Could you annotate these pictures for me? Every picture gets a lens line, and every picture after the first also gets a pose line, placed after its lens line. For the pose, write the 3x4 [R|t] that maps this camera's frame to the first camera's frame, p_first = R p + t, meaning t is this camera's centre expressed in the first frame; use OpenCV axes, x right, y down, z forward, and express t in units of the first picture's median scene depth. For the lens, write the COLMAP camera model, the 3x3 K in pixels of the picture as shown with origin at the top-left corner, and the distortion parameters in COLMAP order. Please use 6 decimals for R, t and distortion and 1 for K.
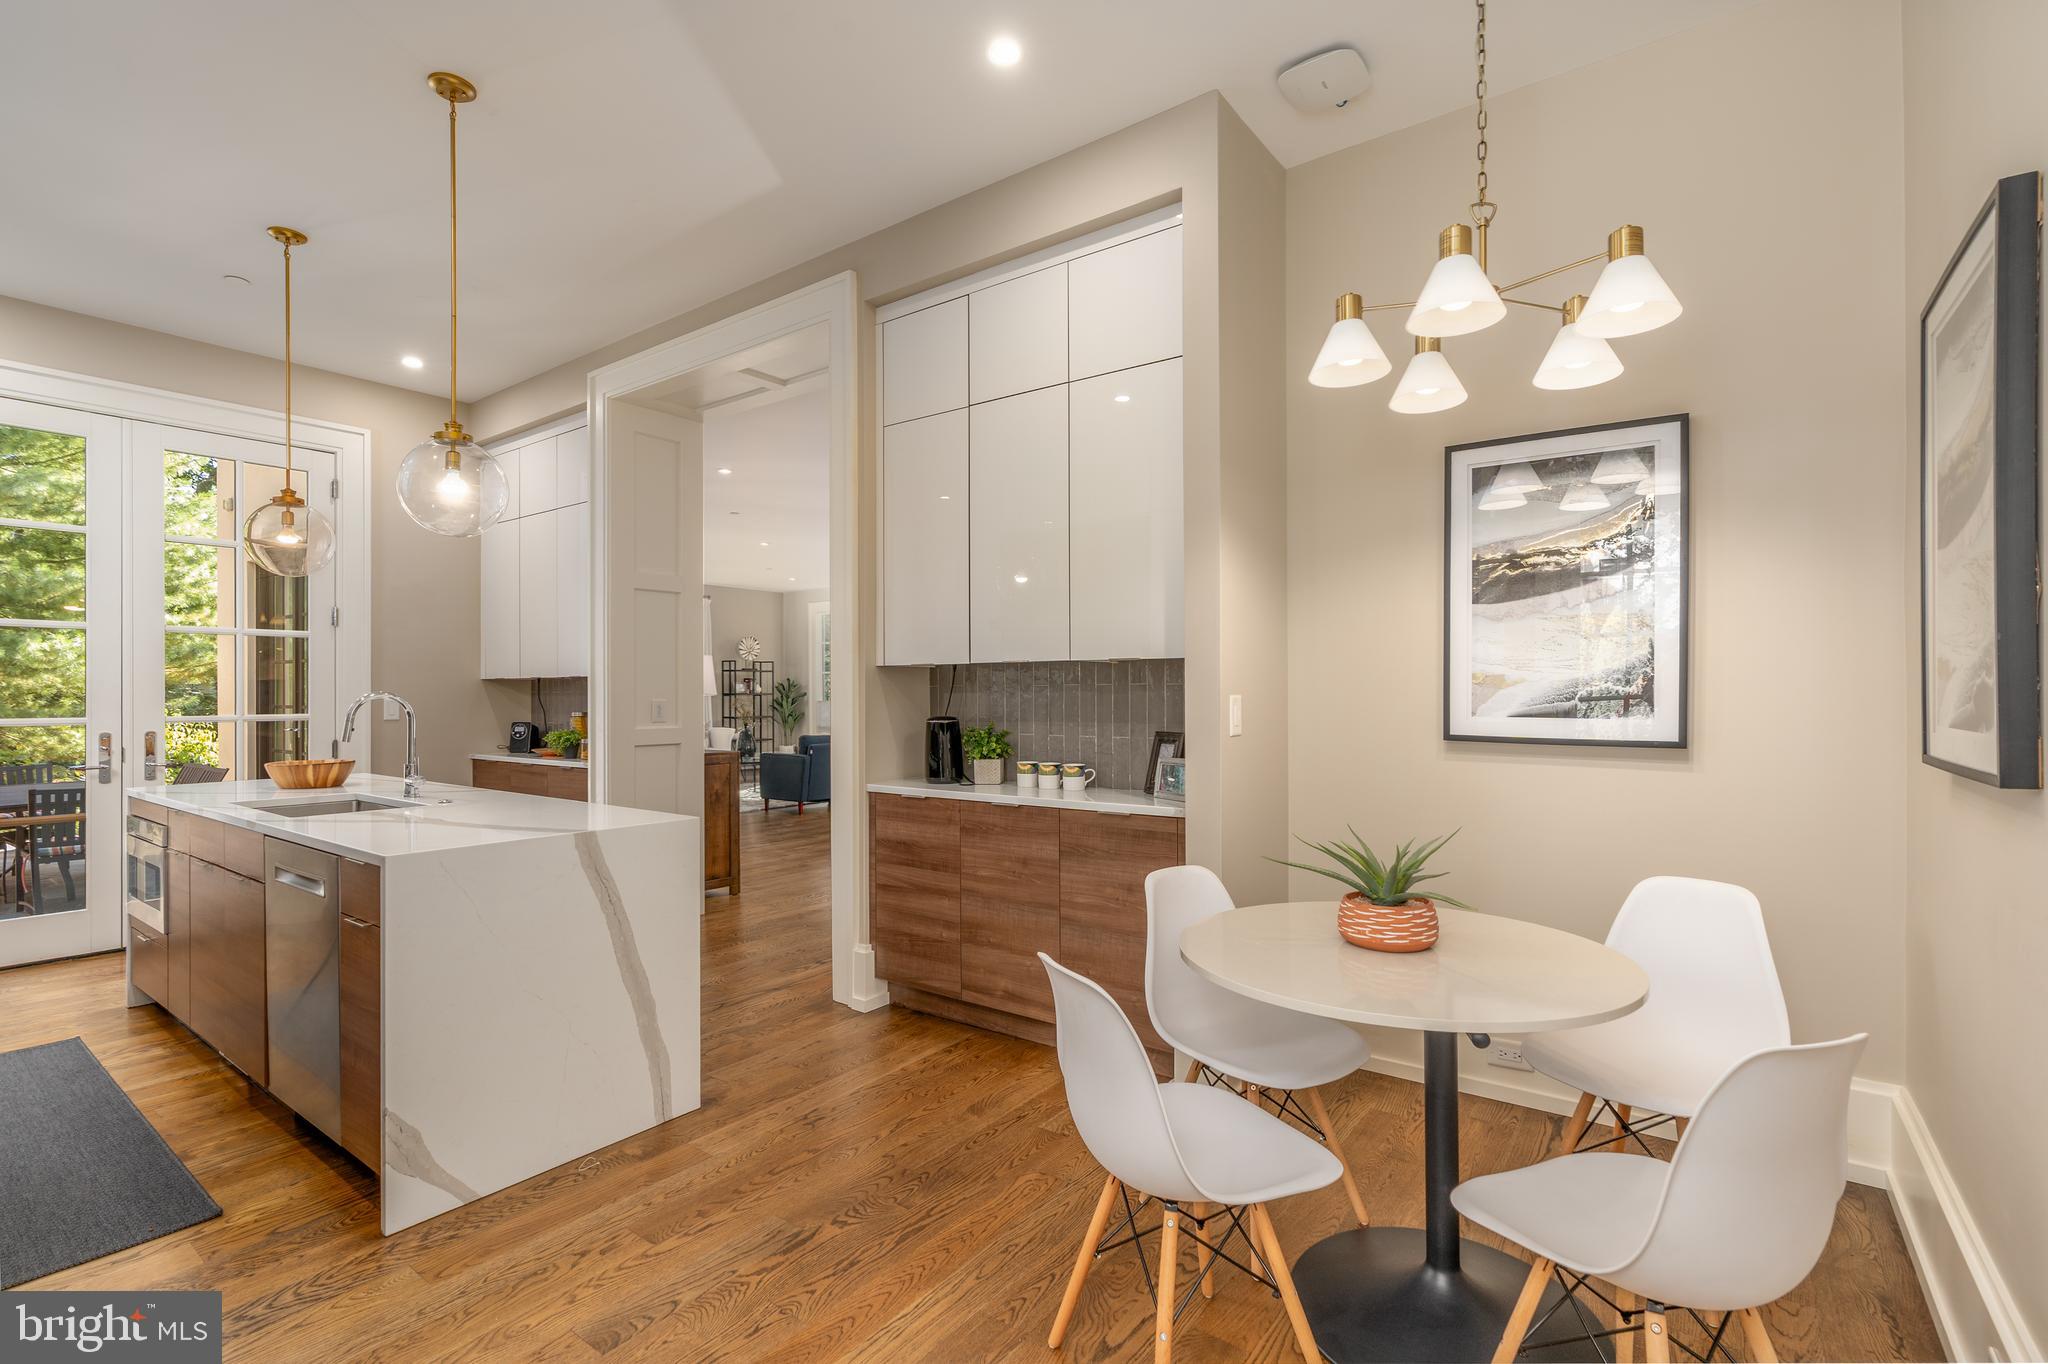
lens RADIAL K [[939.1, 0, 1030.5], [0, 939.1, 689.4], [0, 0, 1]] dist [-0.005153, 0.002011]
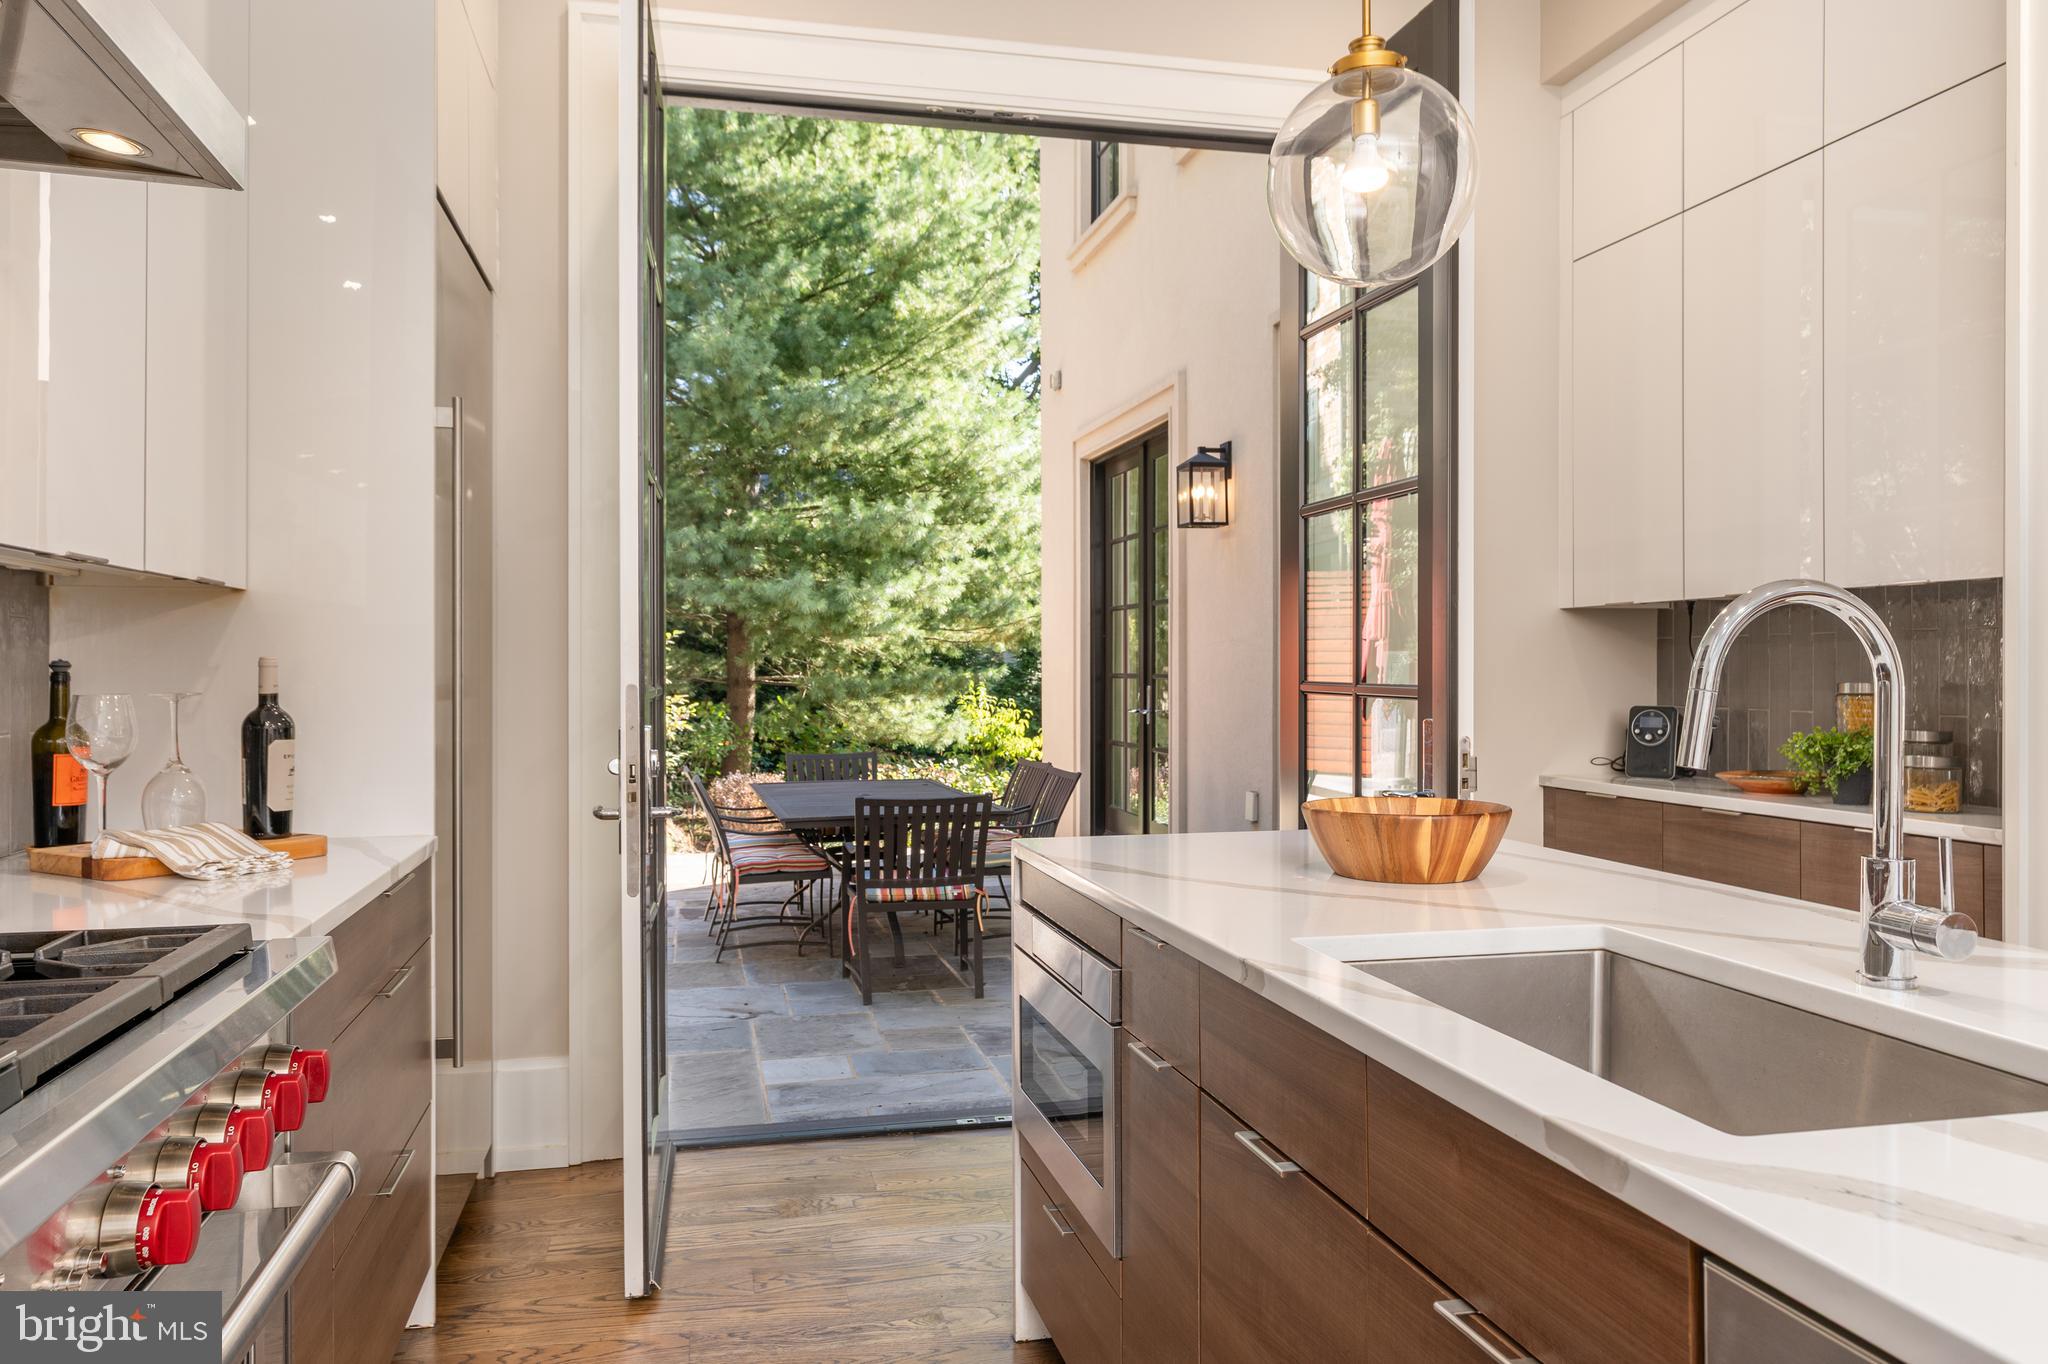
lens RADIAL K [[1321.3, 0, 1016.7], [0, 1321.3, 677.4], [0, 0, 1]] dist [0.002671, -0.000905]
pose [[0.767783, 0.005641, -0.640685, -0.326775], [-0.000307, 0.999964, 0.008437, 0.014446], [0.640710, -0.006281, 0.767758, 0.302505]]
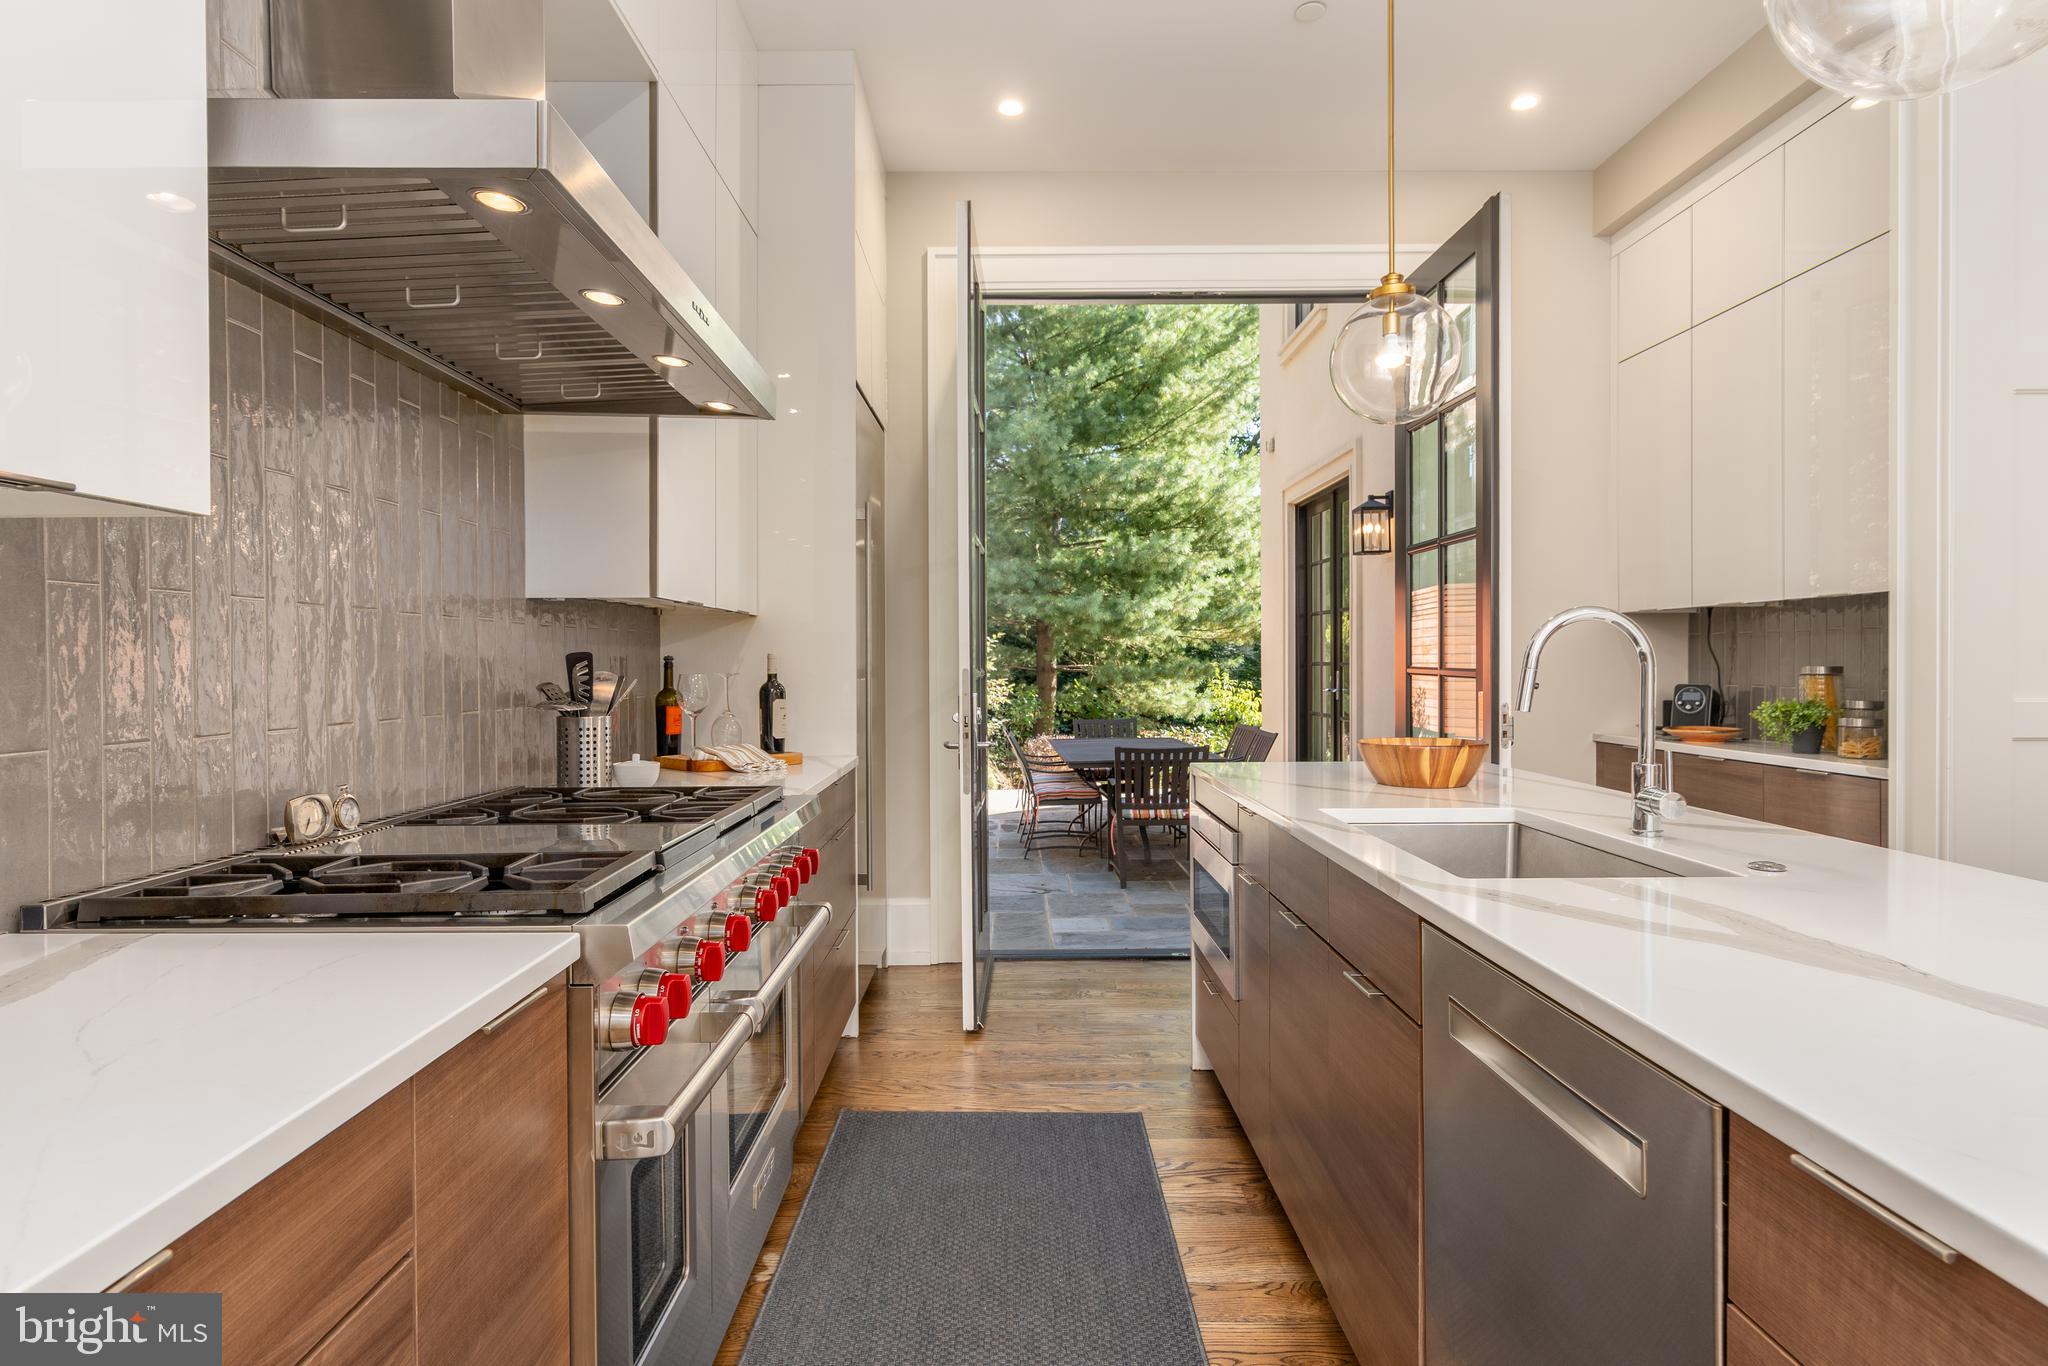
lens RADIAL K [[1031.7, 0, 1034.0], [0, 1031.7, 674.5], [0, 0, 1]] dist [0.003889, 0.001552]
pose [[0.606473, 0.010270, -0.795038, -0.236850], [0.003545, 0.999872, 0.015620, 0.014869], [0.795097, -0.012291, 0.606358, 0.245817]]
